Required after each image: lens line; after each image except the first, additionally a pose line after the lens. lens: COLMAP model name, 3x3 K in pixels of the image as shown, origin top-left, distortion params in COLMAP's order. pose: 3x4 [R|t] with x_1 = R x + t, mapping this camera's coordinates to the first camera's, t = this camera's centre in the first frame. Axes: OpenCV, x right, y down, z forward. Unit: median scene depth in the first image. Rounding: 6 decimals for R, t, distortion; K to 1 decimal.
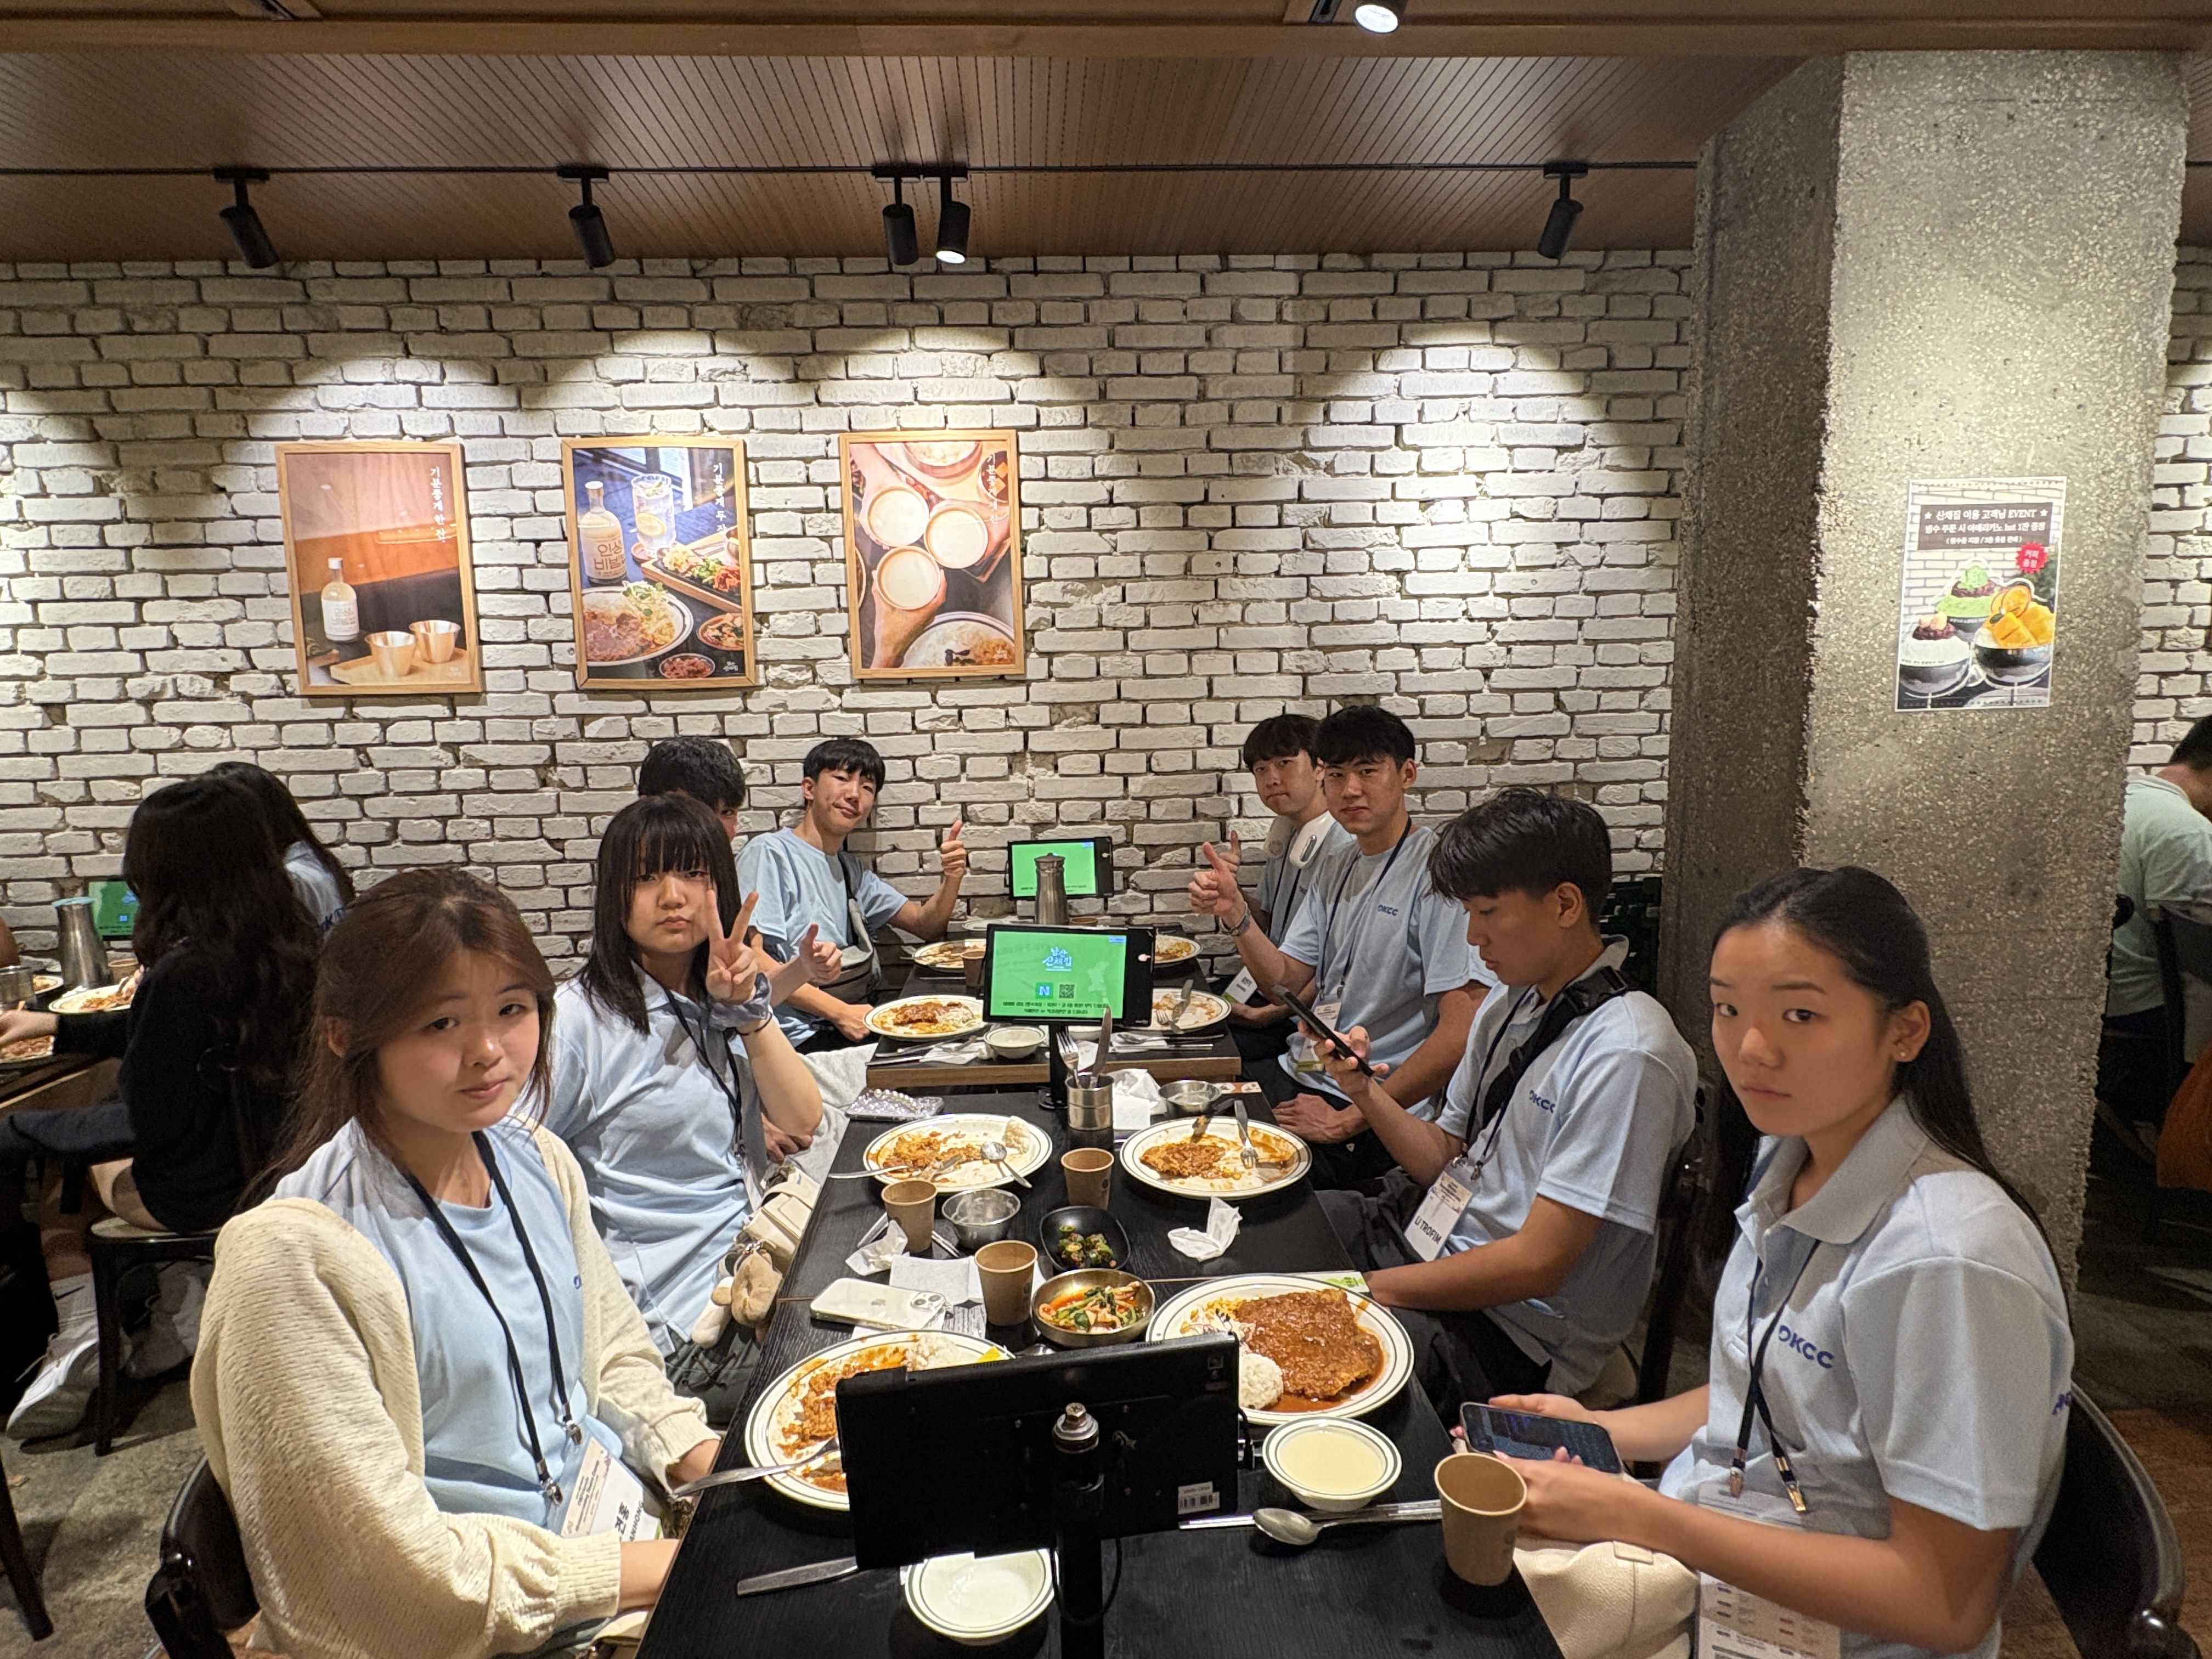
lens RADIAL K [[1171.3, 0, 1106.0], [0, 1171.3, 829.5], [0, 0, 1]] dist [0.004538, 0.000276]
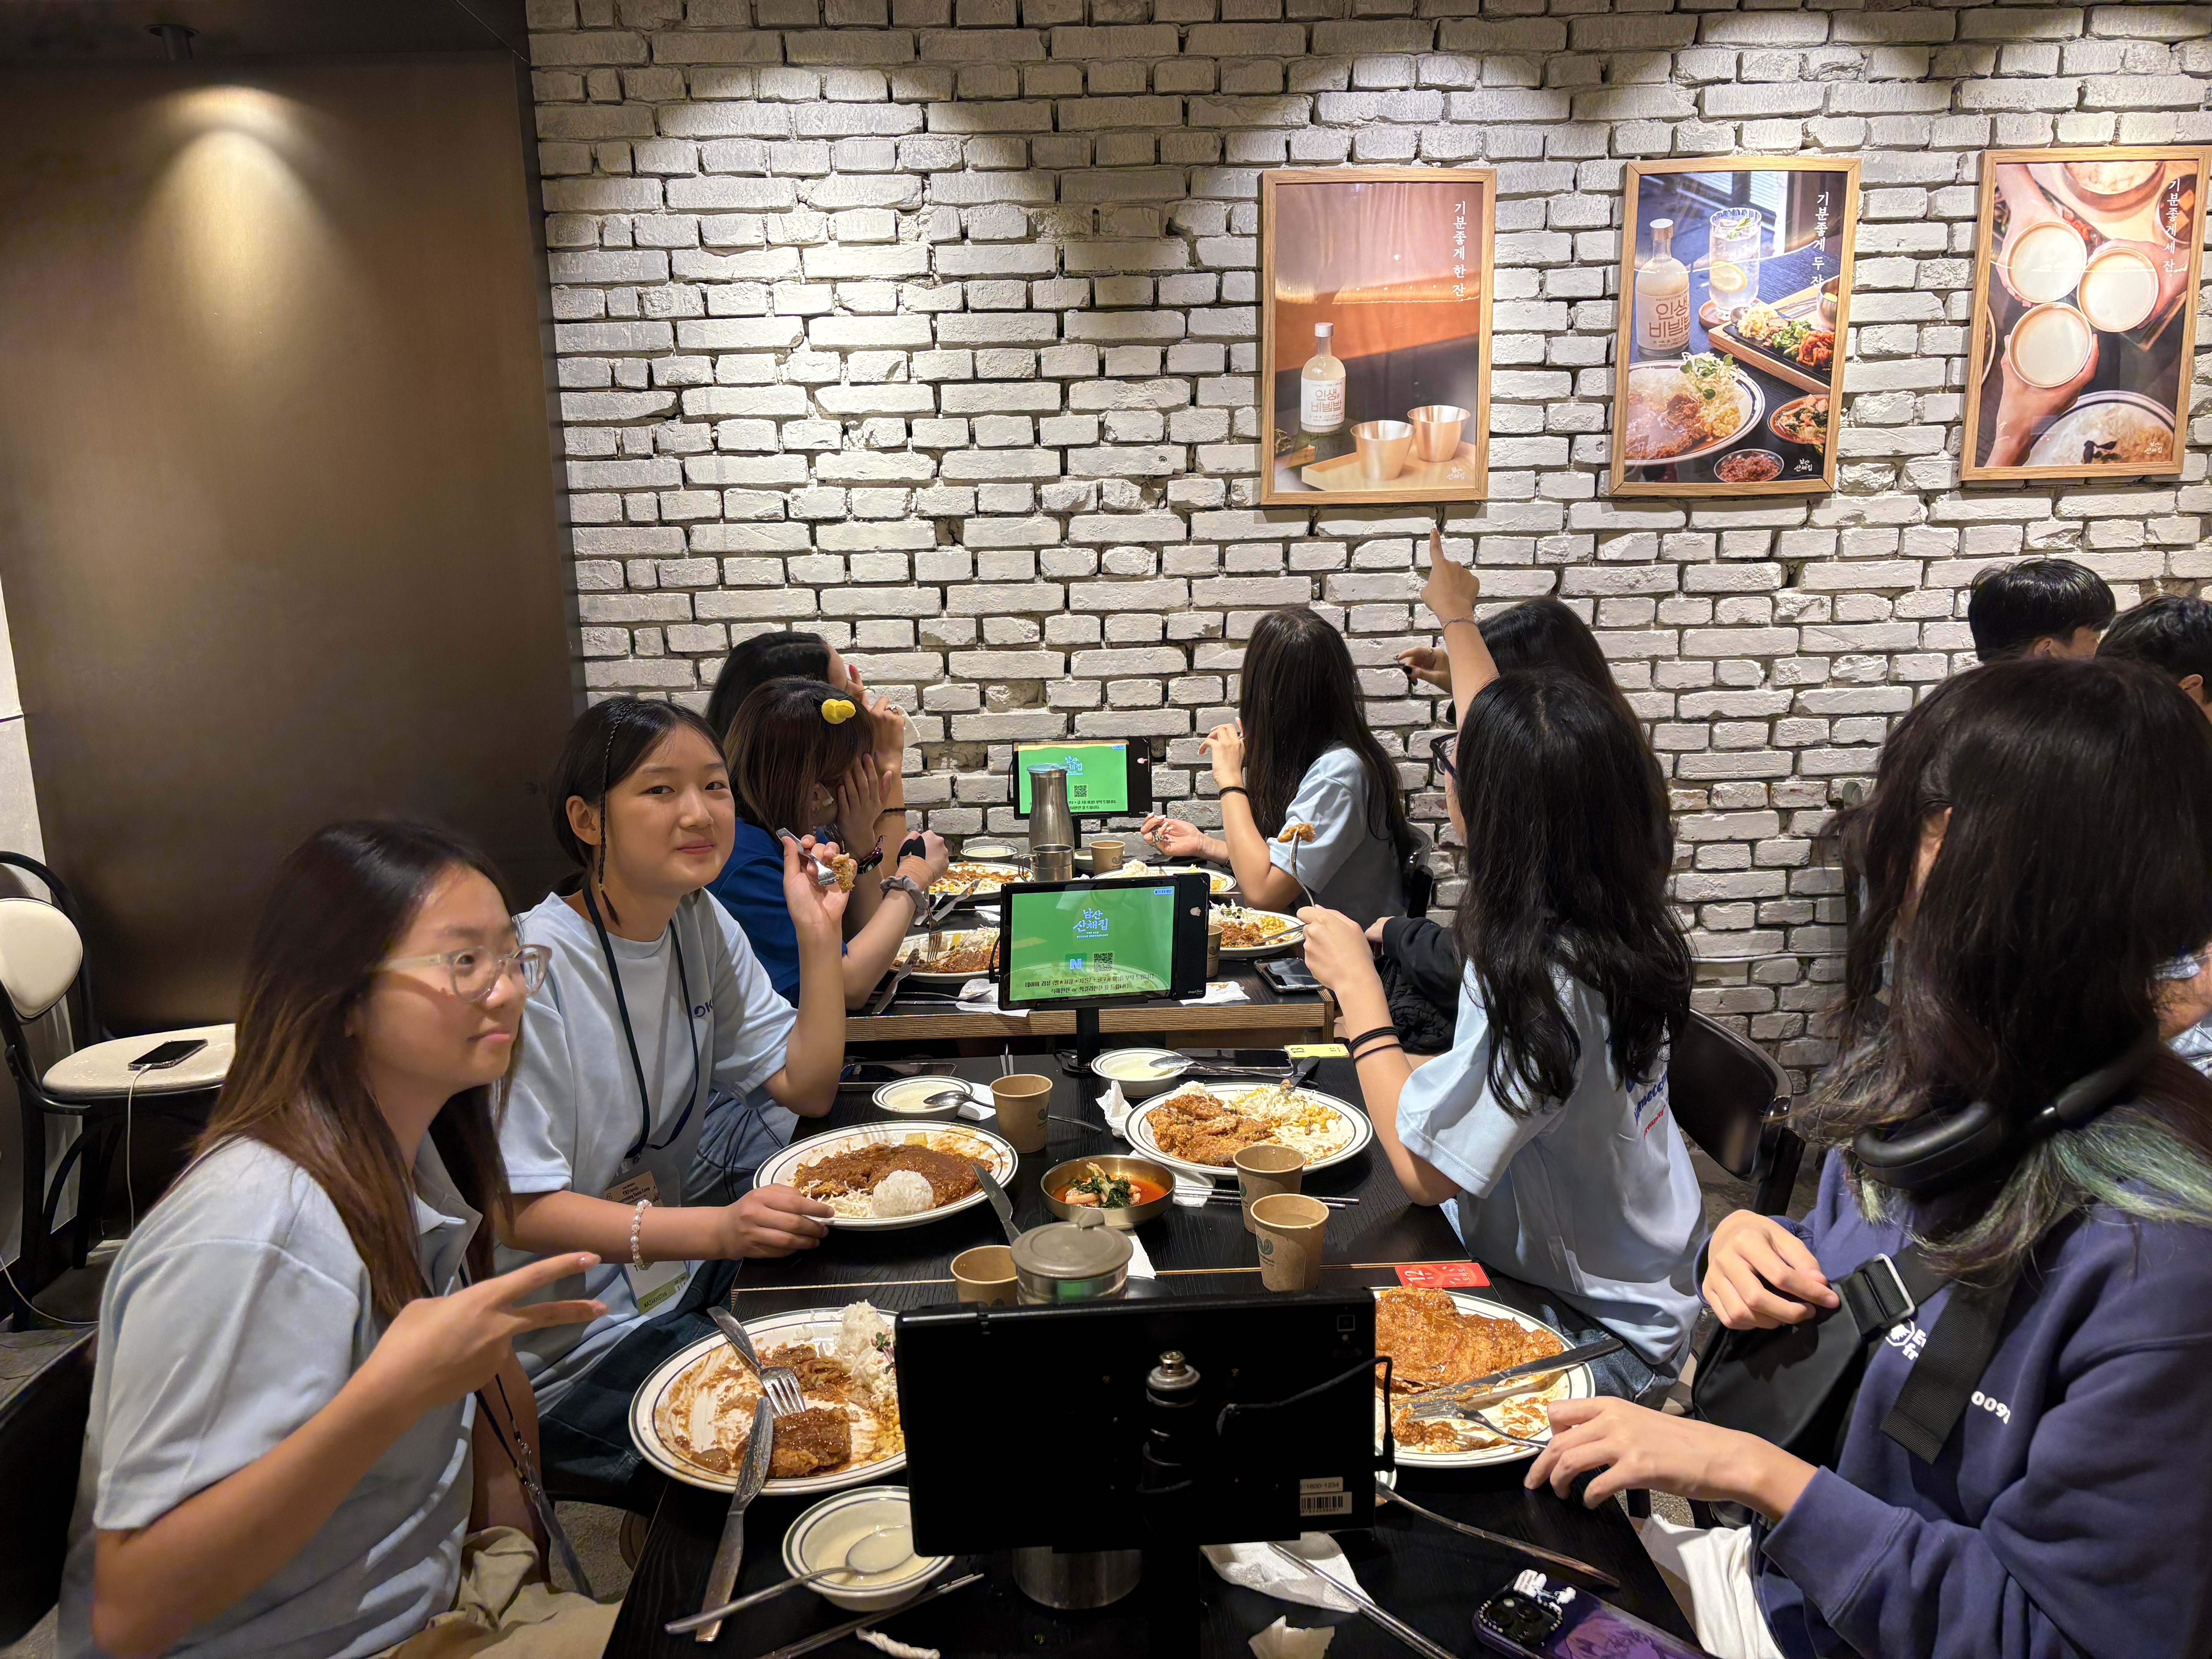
lens RADIAL K [[1672.4, 0, 1106.0], [0, 1672.4, 829.5], [0, 0, 1]] dist [0.030315, -0.012076]
pose [[0.999969, 0.000660, -0.007885, -0.782983], [-0.000297, 0.998947, 0.045878, 0.048494], [0.007907, -0.045874, 0.998916, -0.110378]]
